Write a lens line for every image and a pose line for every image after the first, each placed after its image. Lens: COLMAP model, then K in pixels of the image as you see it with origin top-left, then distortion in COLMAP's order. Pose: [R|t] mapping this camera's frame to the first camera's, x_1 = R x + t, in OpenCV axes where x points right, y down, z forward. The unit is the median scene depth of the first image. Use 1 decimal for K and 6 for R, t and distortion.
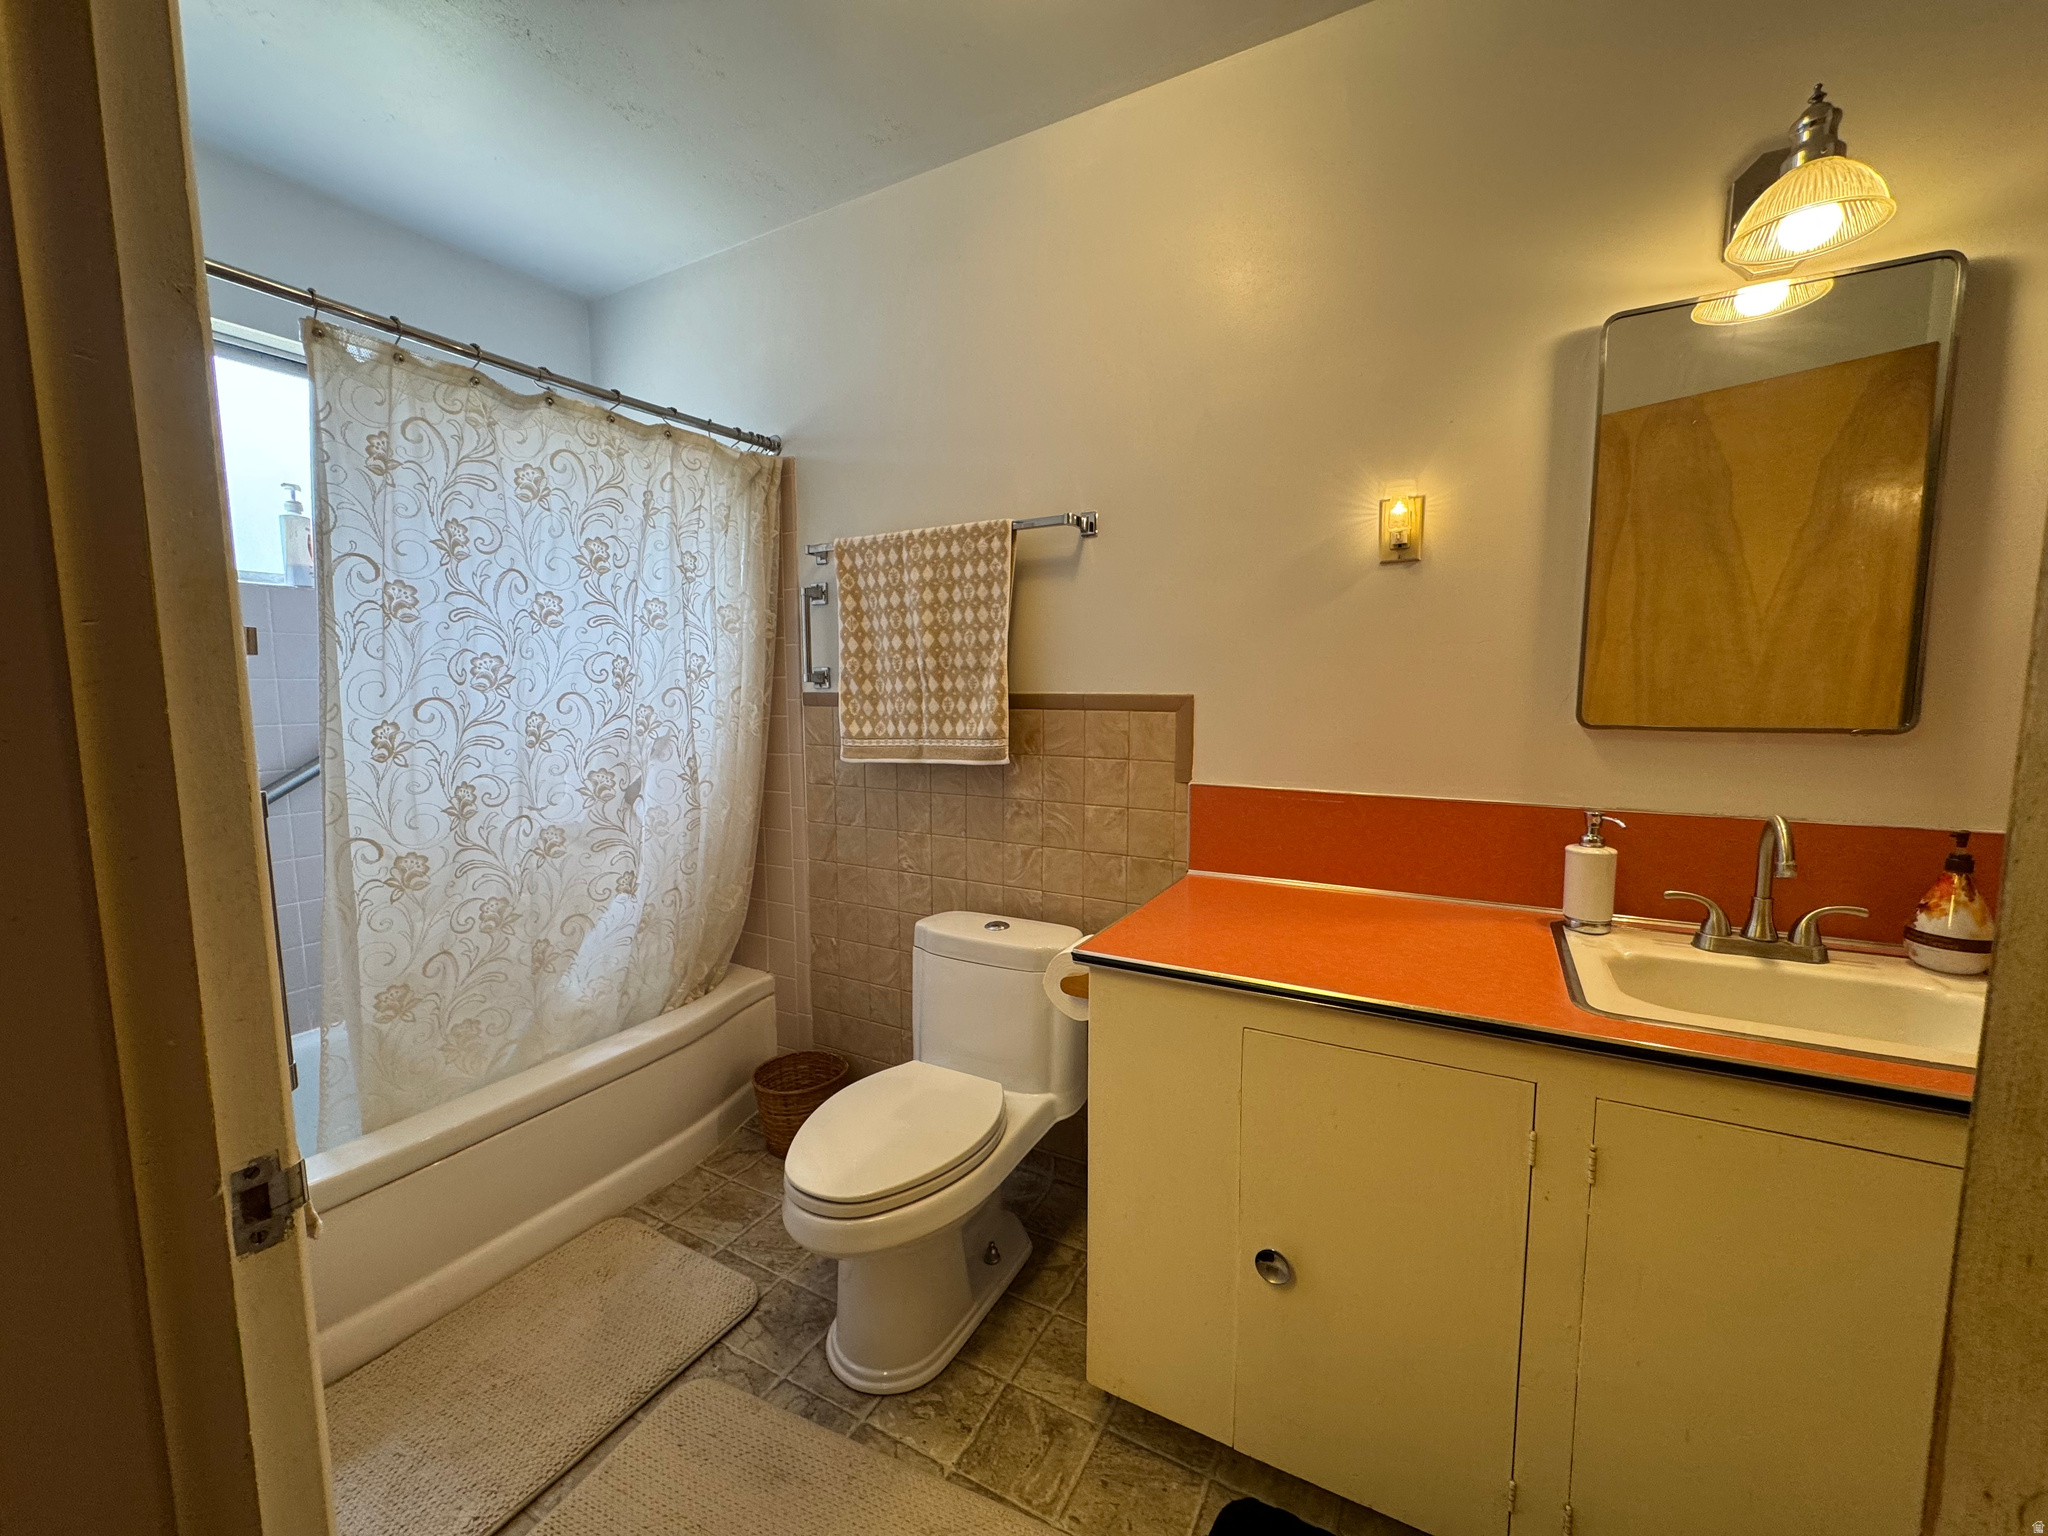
lens RADIAL K [[818.1, 0, 1025.4], [0, 818.1, 770.6], [0, 0, 1]] dist [-0.003048, 0.000846]
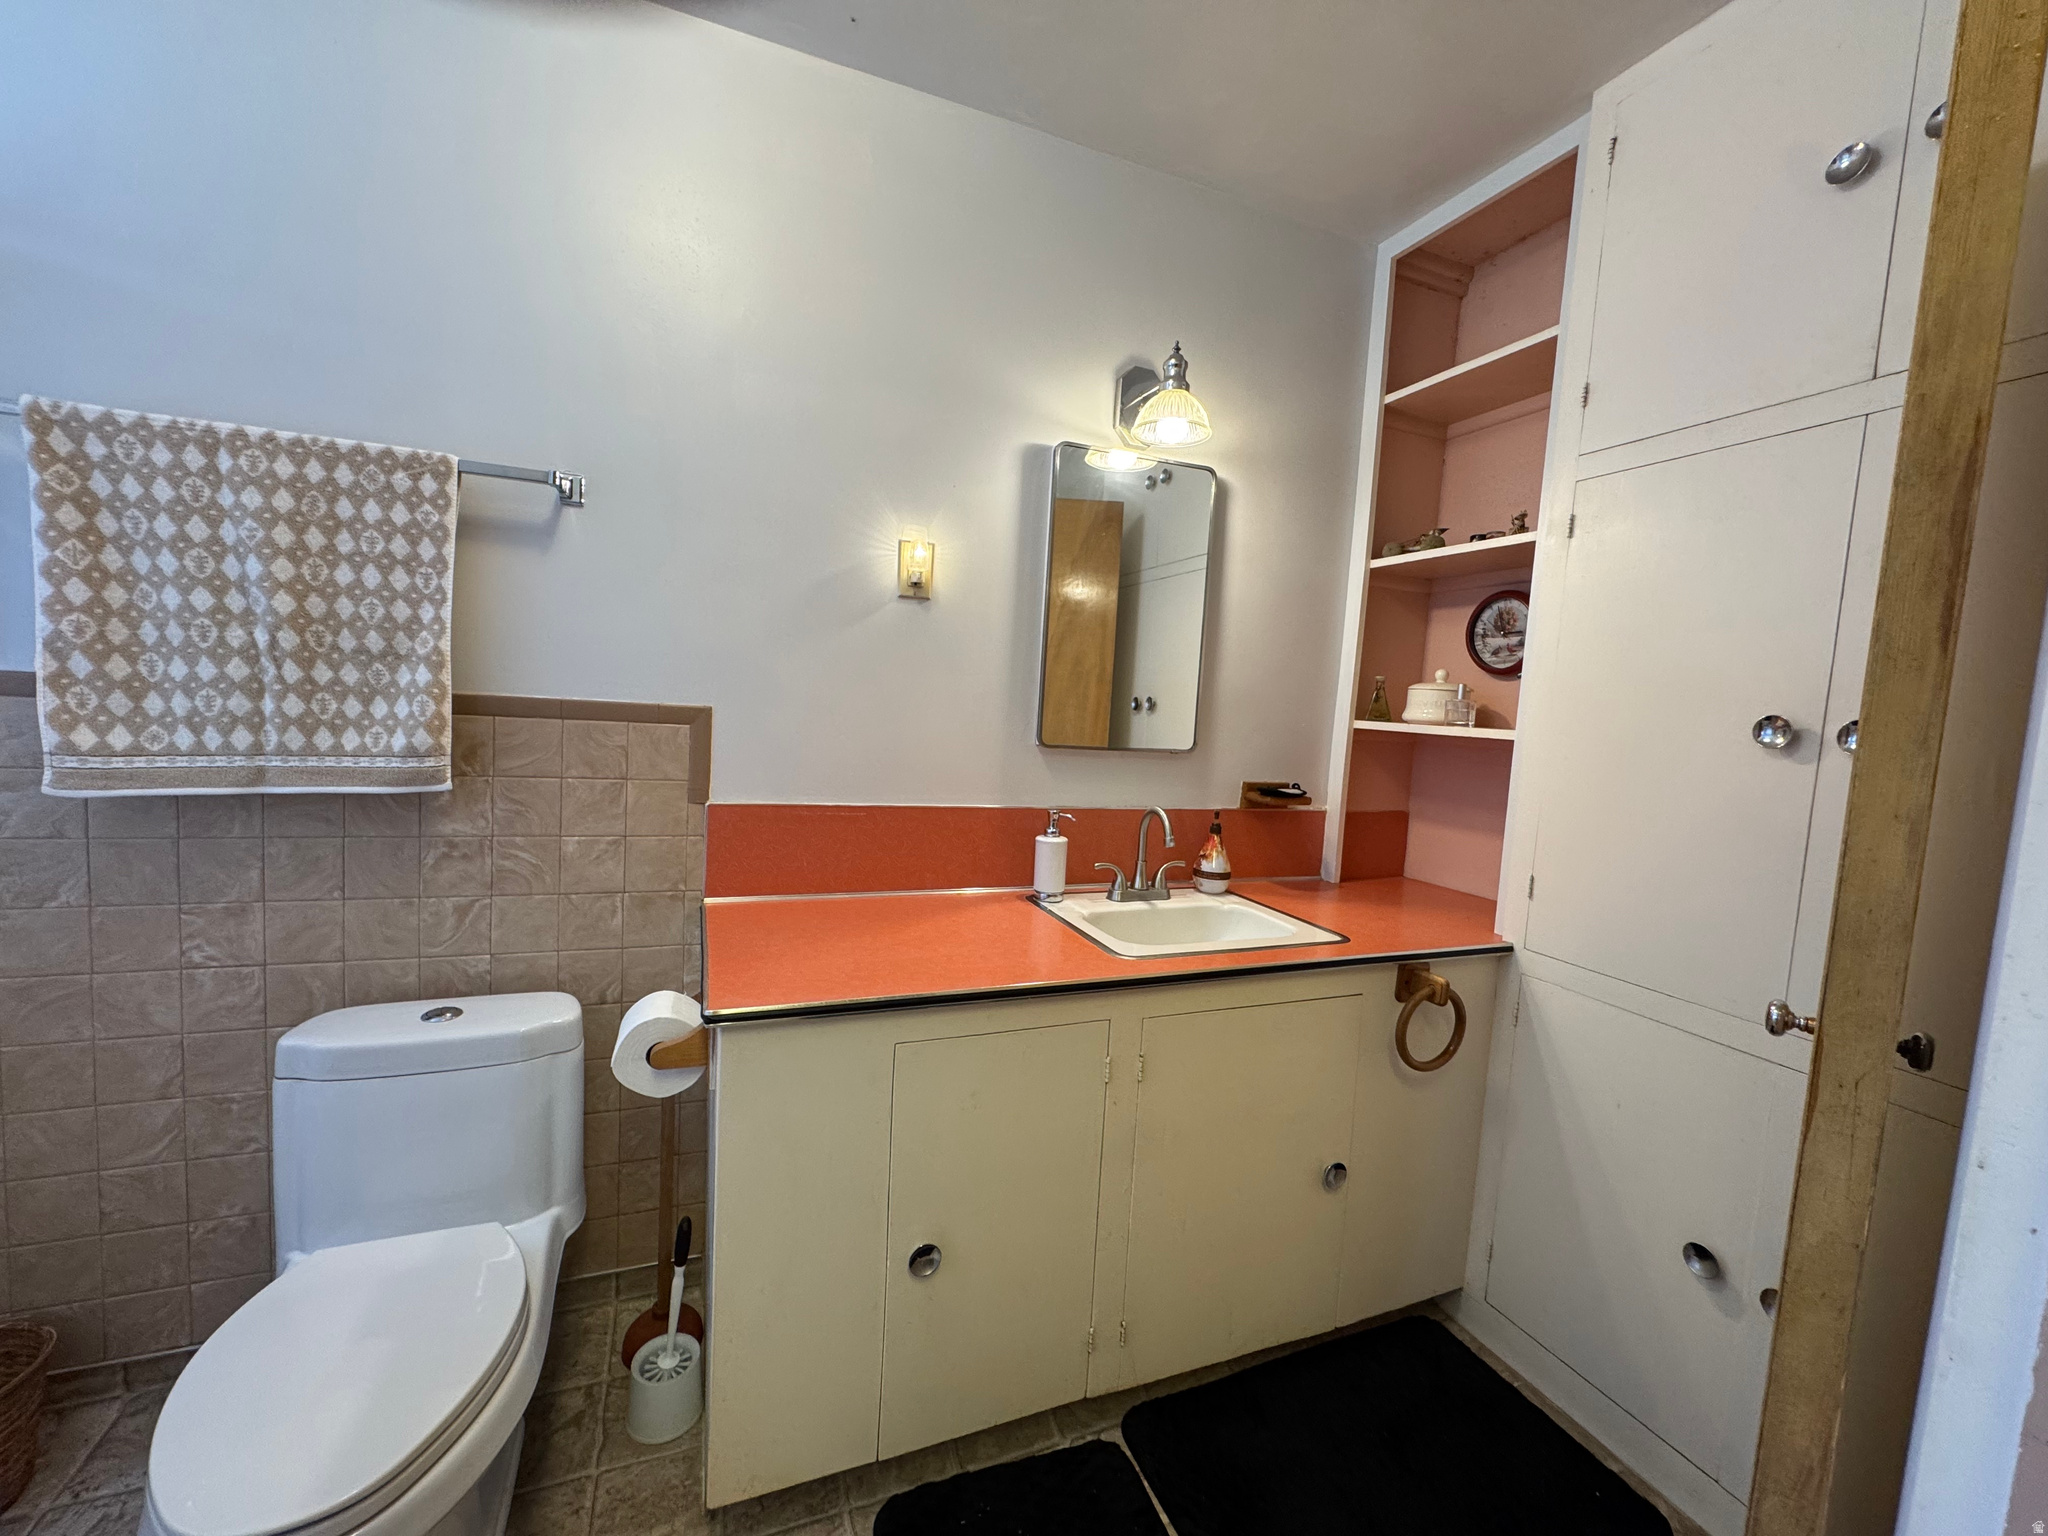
lens RADIAL K [[818.1, 0, 1023.3], [0, 818.1, 770.1], [0, 0, 1]] dist [-0.003048, 0.000846]
pose [[0.629824, -0.024453, 0.776353, -0.269501], [0.021297, 0.999672, 0.014210, -0.025767], [-0.776446, 0.007584, 0.630138, 0.144741]]
